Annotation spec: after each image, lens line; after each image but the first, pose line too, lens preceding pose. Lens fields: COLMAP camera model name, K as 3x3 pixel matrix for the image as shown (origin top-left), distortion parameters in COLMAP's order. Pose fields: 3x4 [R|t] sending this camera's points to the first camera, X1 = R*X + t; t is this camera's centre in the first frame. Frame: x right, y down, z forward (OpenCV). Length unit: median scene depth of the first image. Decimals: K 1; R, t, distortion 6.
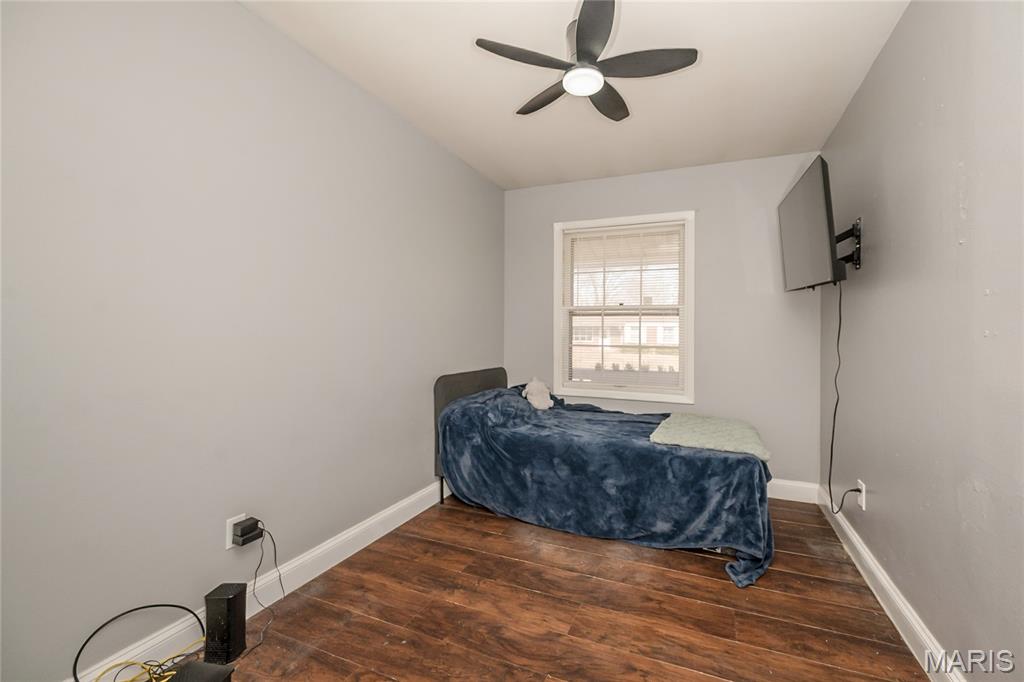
lens RADIAL K [[412.6, 0, 552.9], [0, 412.6, 326.3], [0, 0, 1]] dist [0.000973, -0.000041]
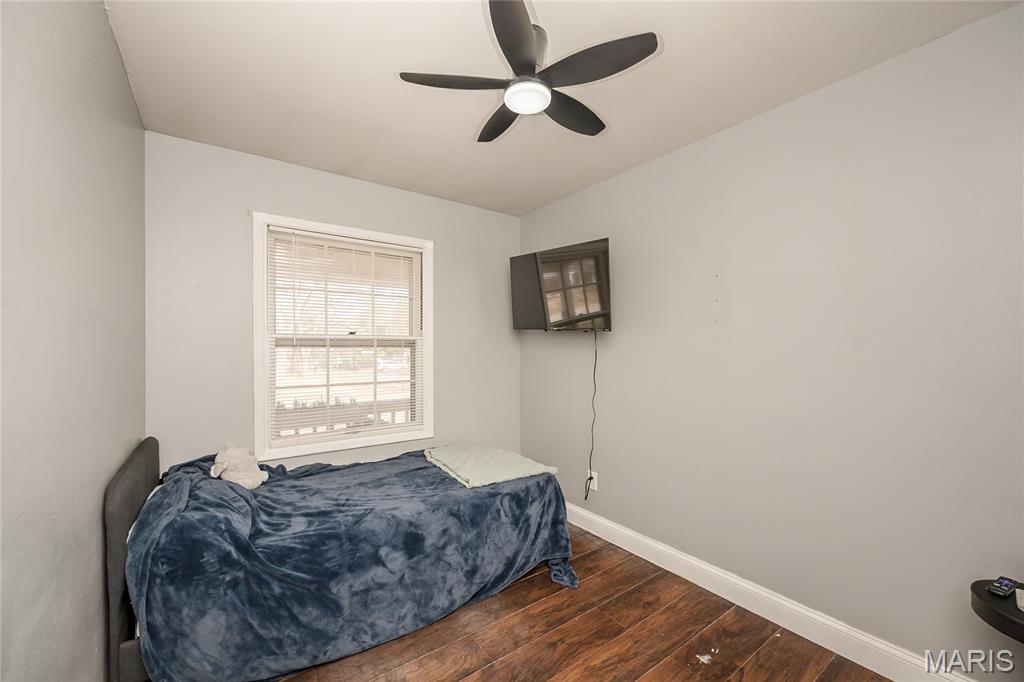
lens RADIAL K [[404.9, 0, 514.4], [0, 404.9, 339.9], [0, 0, 1]] dist [0.001011, 0.000131]
pose [[0.551364, 0.004317, 0.834254, -0.497235], [-0.008222, 0.999966, 0.000260, -0.063220], [-0.834225, -0.007003, 0.551380, 0.414197]]
